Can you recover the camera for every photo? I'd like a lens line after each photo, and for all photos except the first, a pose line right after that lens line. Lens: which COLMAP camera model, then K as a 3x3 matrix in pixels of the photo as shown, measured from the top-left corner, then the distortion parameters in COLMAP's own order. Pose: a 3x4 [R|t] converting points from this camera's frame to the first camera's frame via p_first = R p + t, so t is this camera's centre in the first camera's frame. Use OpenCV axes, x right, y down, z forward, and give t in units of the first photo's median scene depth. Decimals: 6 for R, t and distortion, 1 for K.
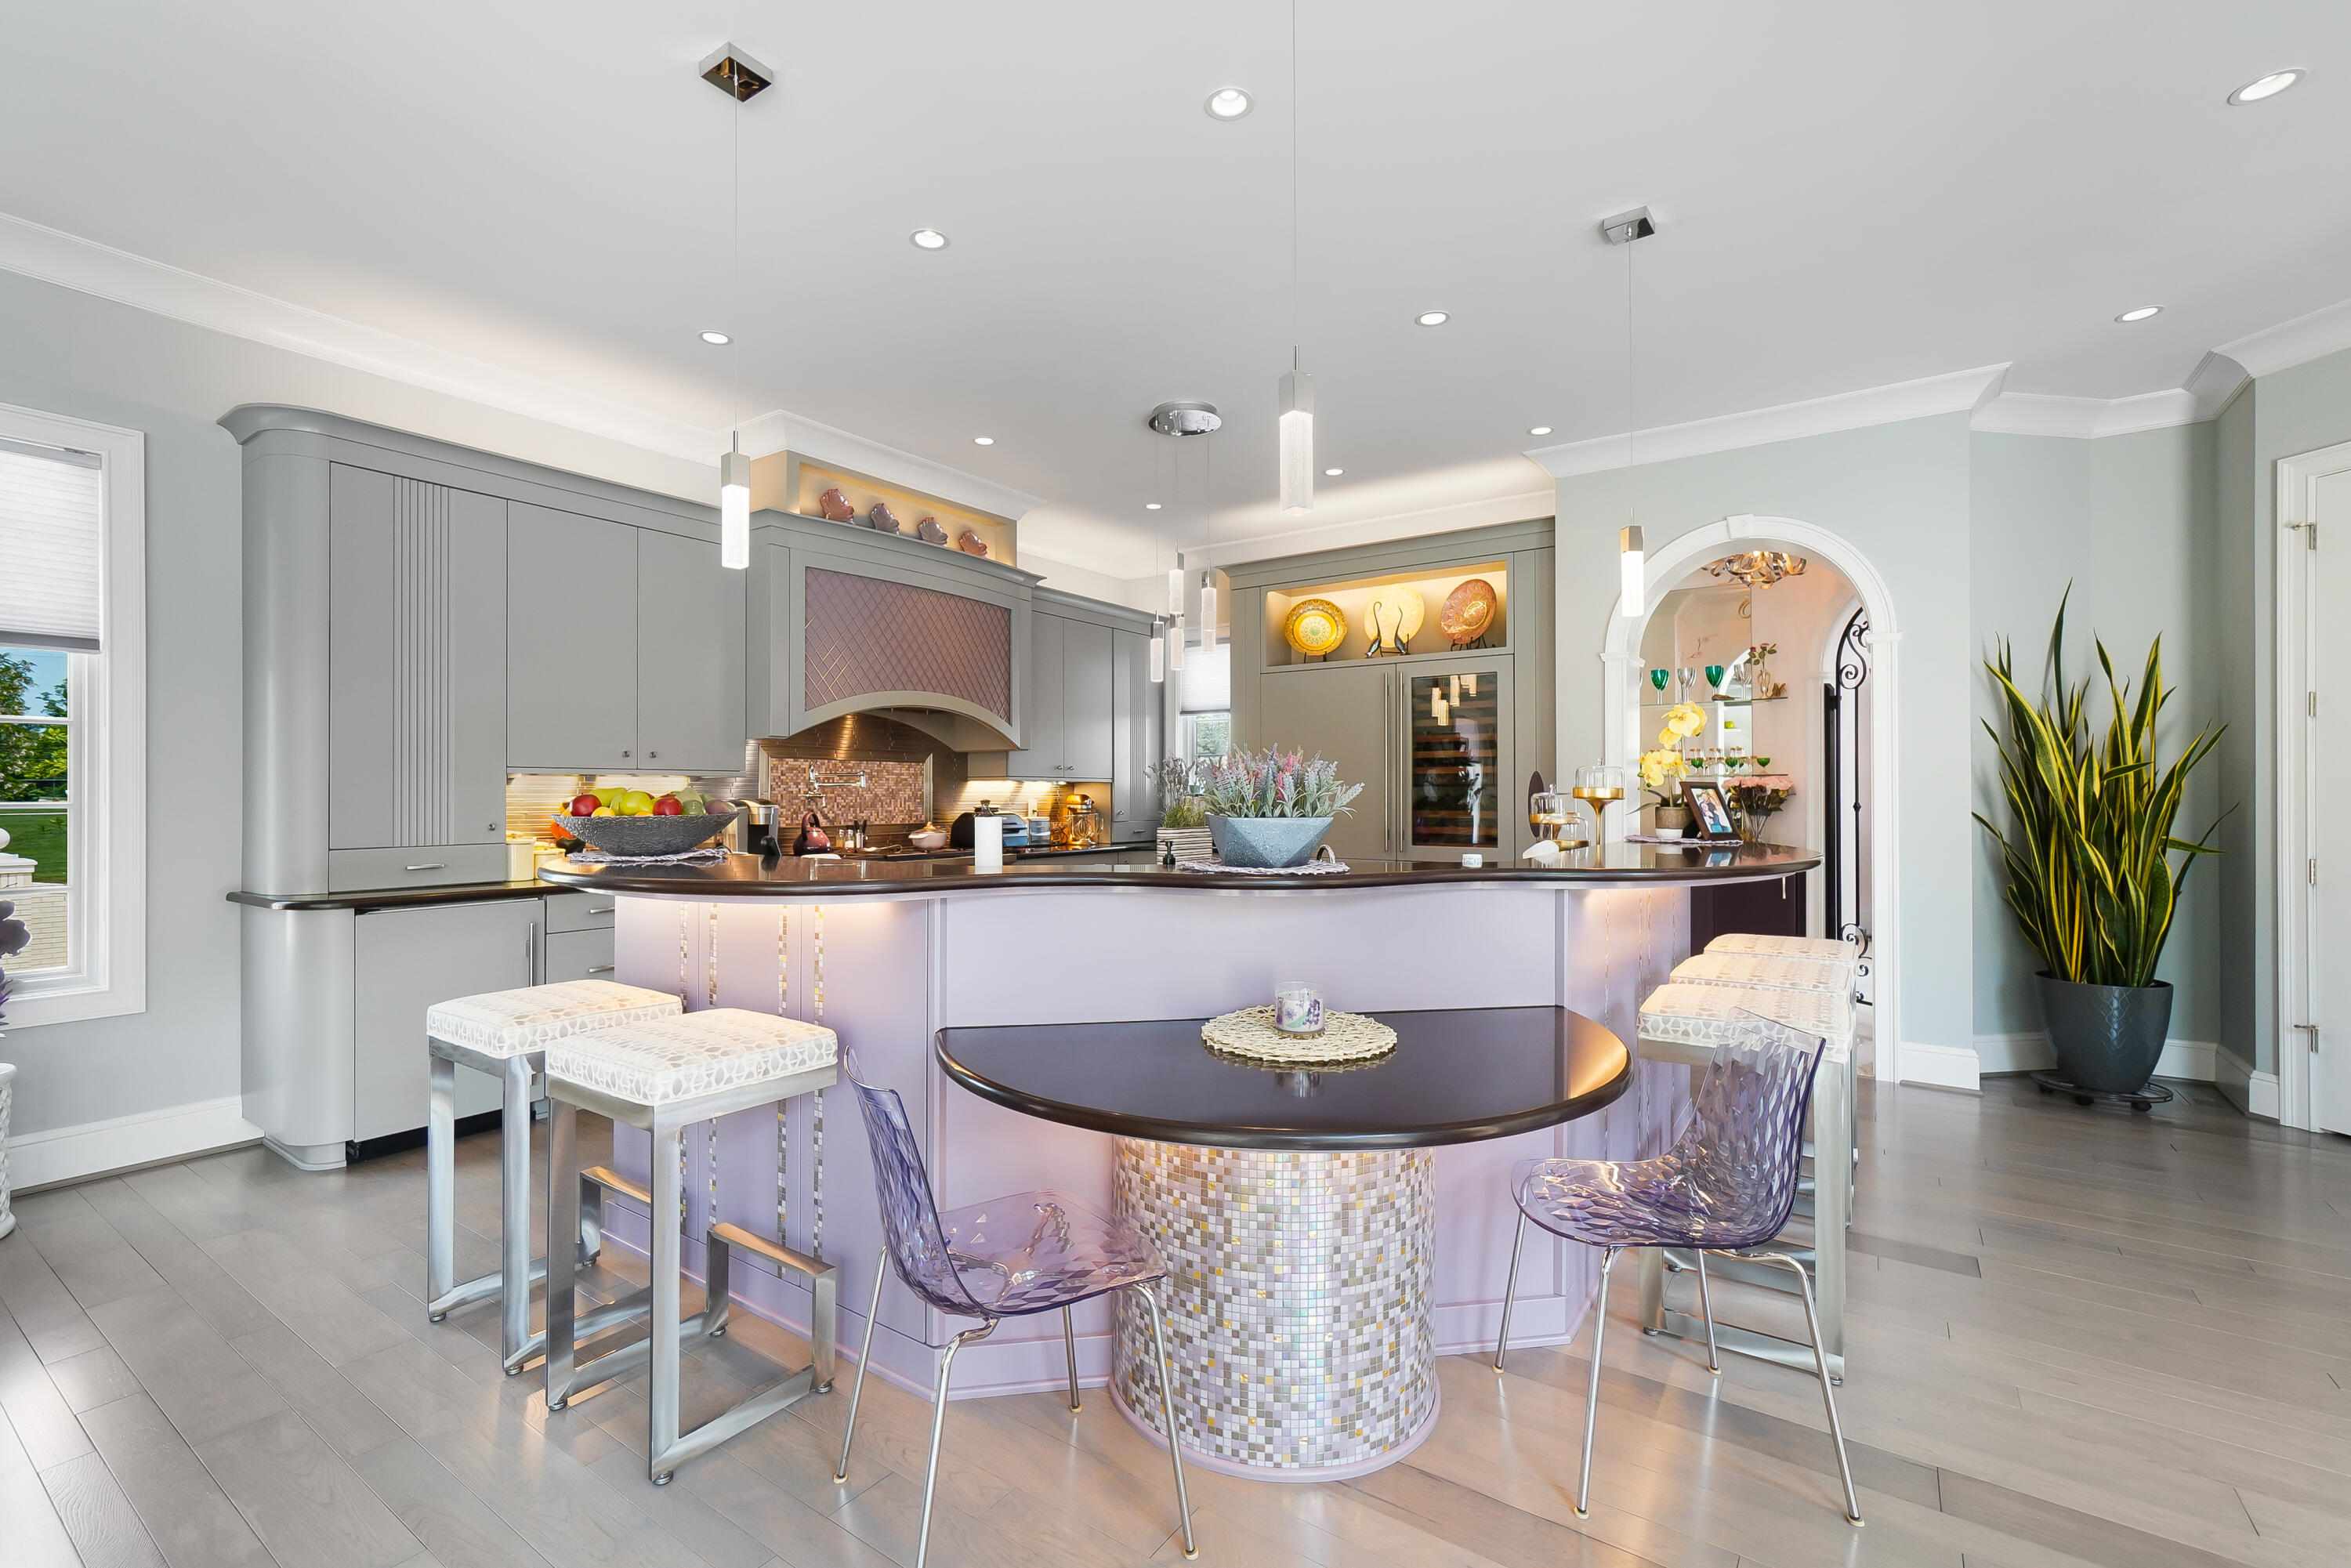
lens RADIAL K [[1020.6, 0, 1166.7], [0, 1020.6, 780.5], [0, 0, 1]] dist [-0.001053, -0.000024]
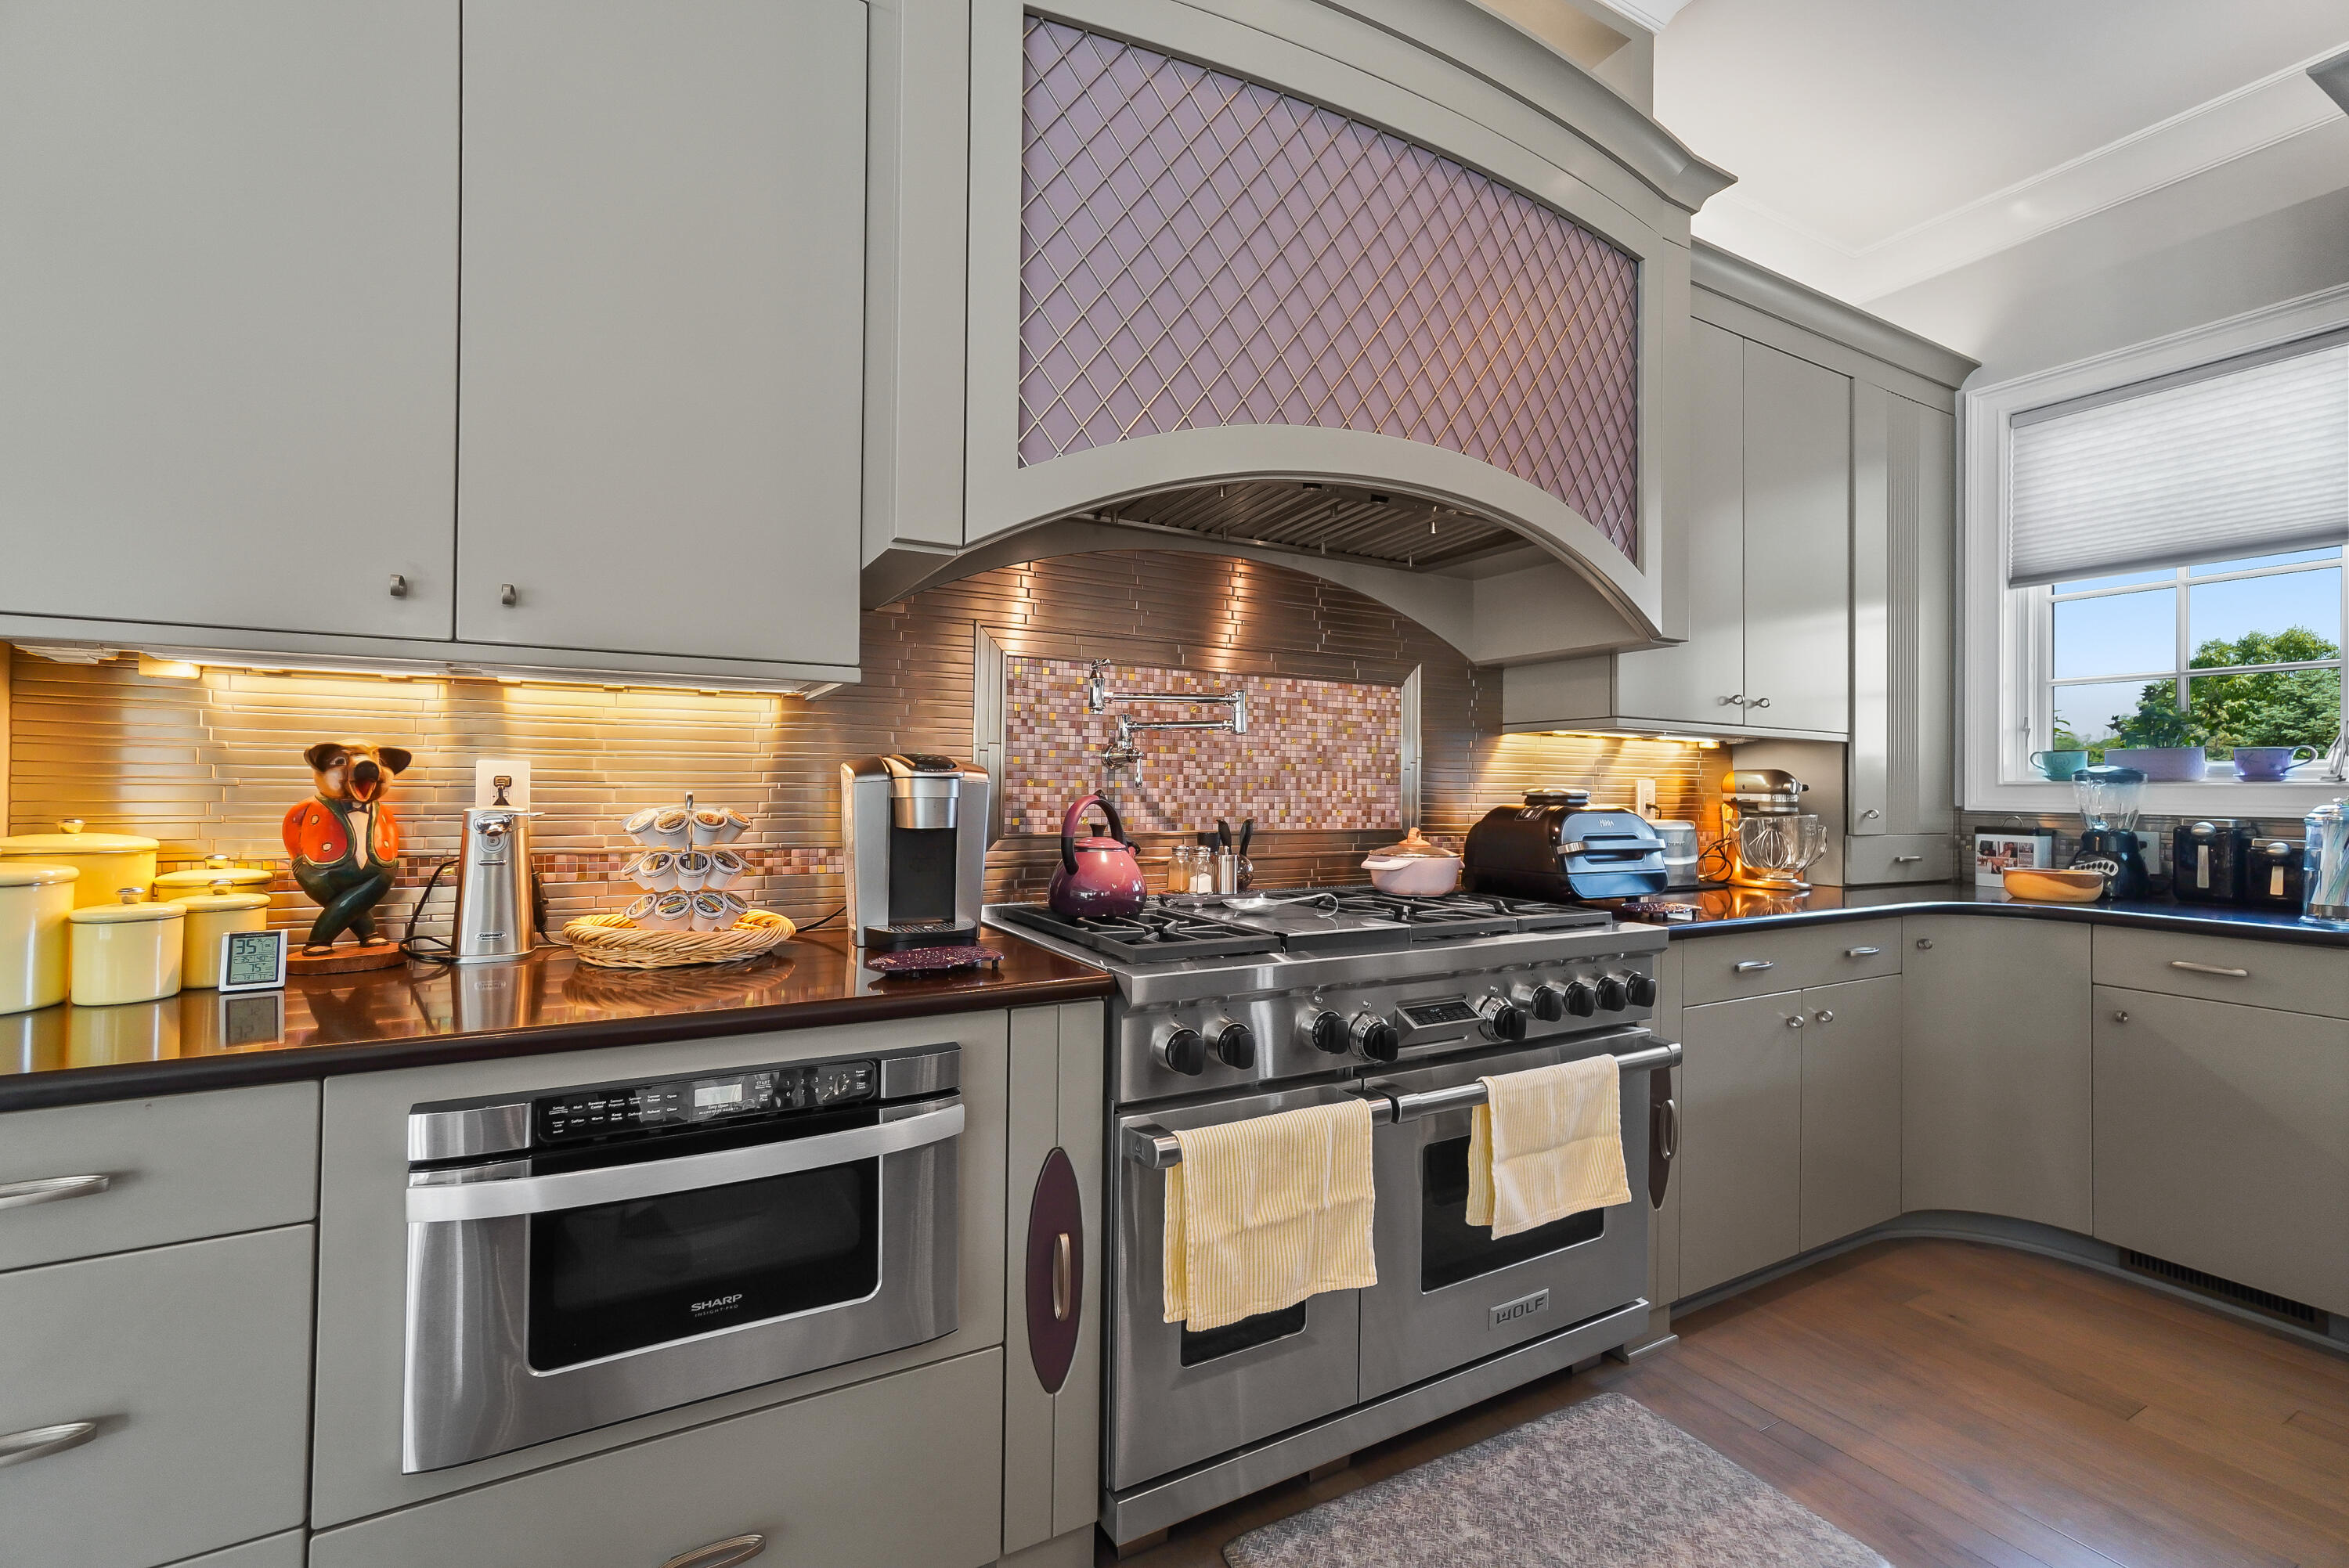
lens RADIAL K [[1017.4, 0, 1166.0], [0, 1017.4, 770.9], [0, 0, 1]] dist [-0.000190, 0.000025]
pose [[0.895231, 0.003198, -0.445591, -0.141711], [-0.004715, 0.999986, -0.002297, 0.019597], [0.445578, 0.004157, 0.895234, 0.598956]]
